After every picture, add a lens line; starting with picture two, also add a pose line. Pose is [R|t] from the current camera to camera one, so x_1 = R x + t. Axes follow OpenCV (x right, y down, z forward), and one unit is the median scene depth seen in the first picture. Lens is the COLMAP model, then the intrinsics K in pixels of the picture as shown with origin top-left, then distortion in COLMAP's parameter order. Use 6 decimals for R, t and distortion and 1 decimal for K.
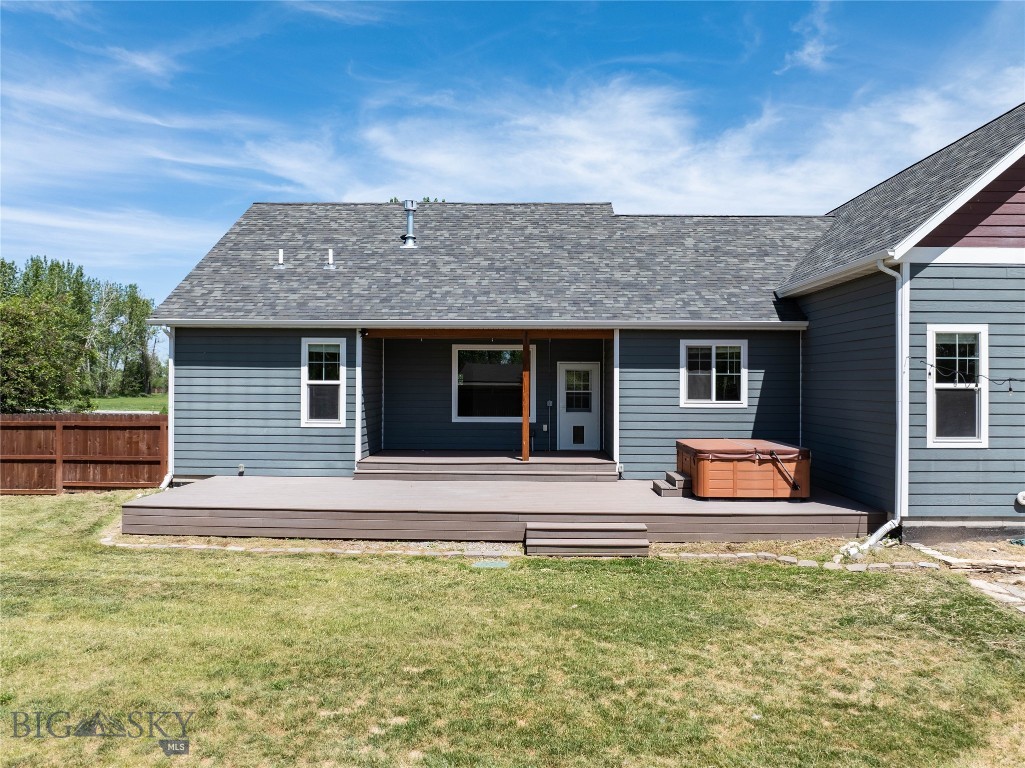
lens RADIAL K [[699.4, 0, 497.8], [0, 699.4, 378.4], [0, 0, 1]] dist [-0.044760, 0.012097]
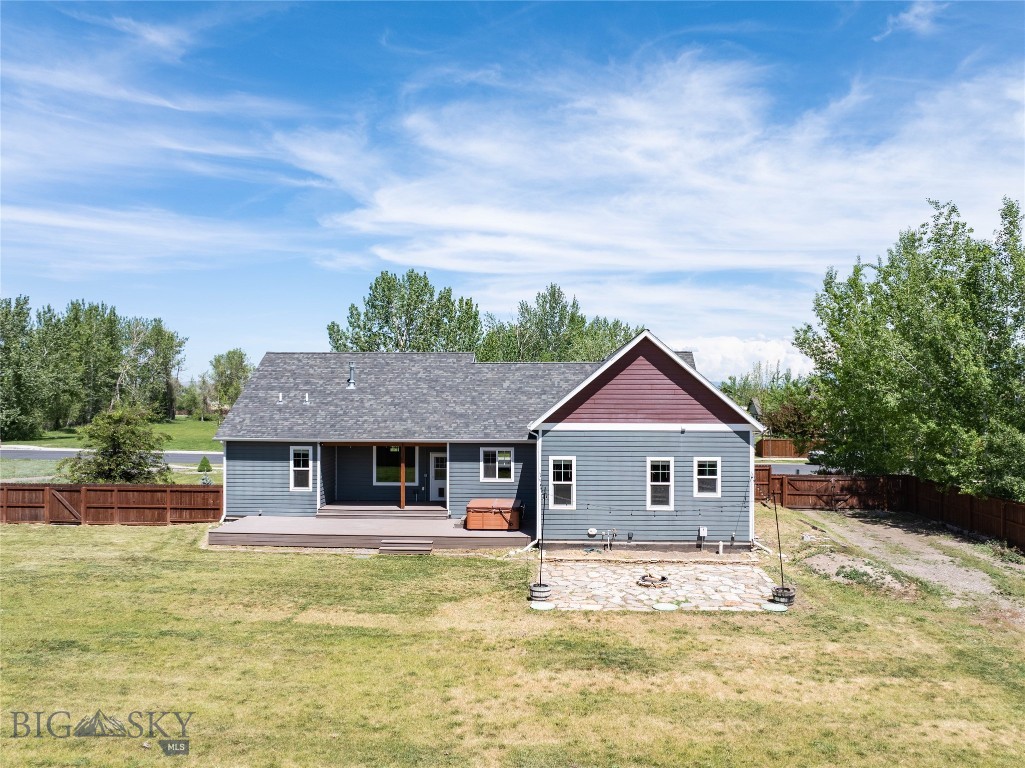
lens RADIAL K [[759.1, 0, 509.0], [0, 759.1, 395.8], [0, 0, 1]] dist [-0.037771, 0.018988]
pose [[0.999292, -0.003207, -0.037493, 0.418222], [0.003648, 0.999925, 0.011697, -0.223335], [0.037453, -0.011826, 0.999228, -1.112490]]
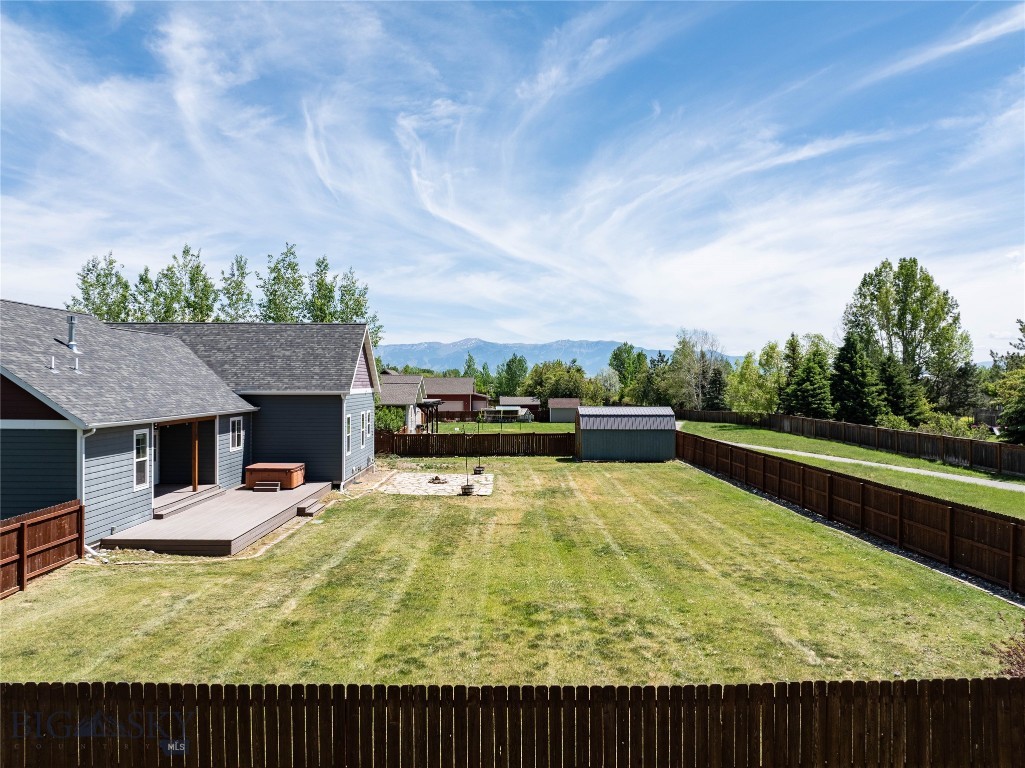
lens RADIAL K [[759.1, 0, 513.7], [0, 759.1, 405.5], [0, 0, 1]] dist [-0.037771, 0.018988]
pose [[-0.016576, -0.036874, 0.999182, -1.852867], [-0.004647, 0.999312, 0.036801, -0.170802], [-0.999852, -0.004033, -0.016736, 0.237489]]
